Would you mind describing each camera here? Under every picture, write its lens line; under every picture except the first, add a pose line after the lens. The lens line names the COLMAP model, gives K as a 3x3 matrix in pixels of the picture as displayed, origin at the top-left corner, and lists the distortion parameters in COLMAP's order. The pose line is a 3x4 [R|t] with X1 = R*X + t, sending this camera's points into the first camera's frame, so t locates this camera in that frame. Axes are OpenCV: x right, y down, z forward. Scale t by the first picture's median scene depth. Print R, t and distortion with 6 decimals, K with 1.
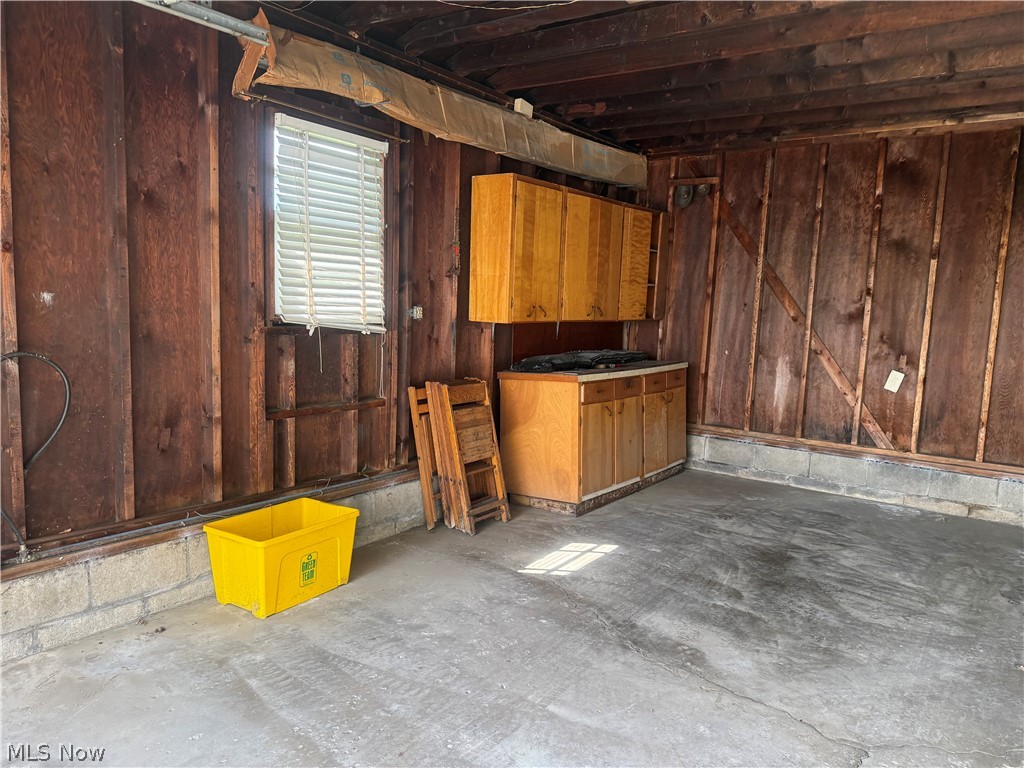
lens RADIAL K [[714.6, 0, 512.0], [0, 714.6, 384.0], [0, 0, 1]] dist [0.090211, -0.149574]
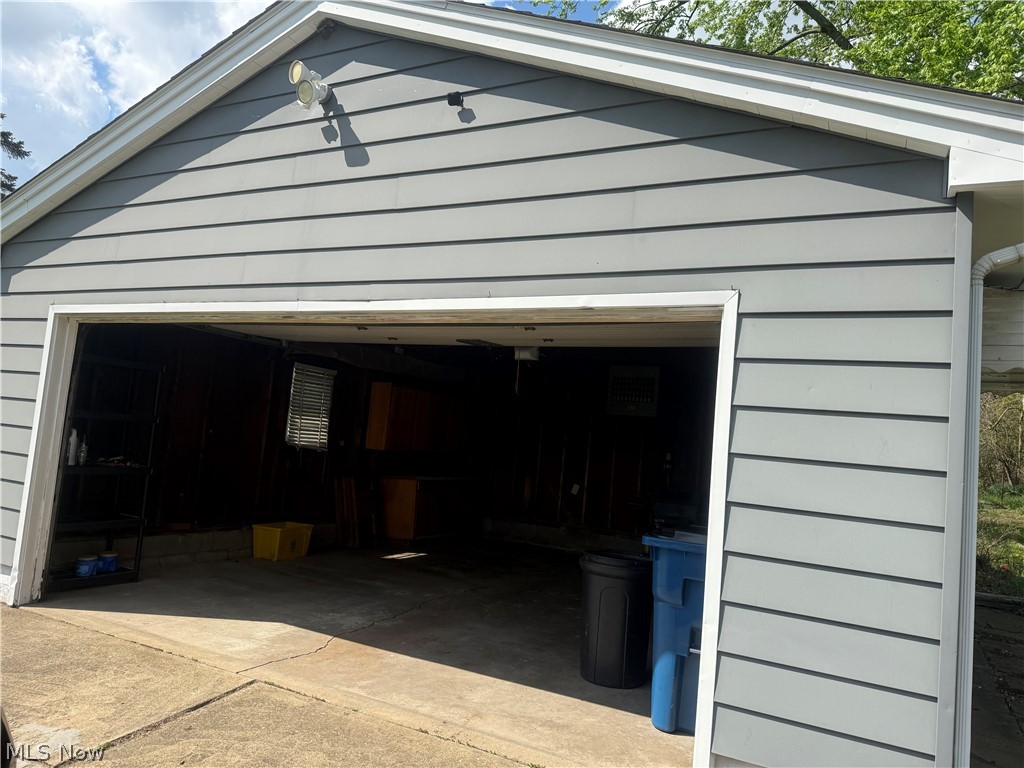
lens RADIAL K [[714.6, 0, 512.0], [0, 714.6, 384.0], [0, 0, 1]] dist [0.090211, -0.149574]
pose [[0.986171, 0.063346, 0.153149, 0.031367], [-0.032511, 0.980060, -0.196025, 0.133520], [-0.162512, 0.188335, 0.968566, -1.219809]]
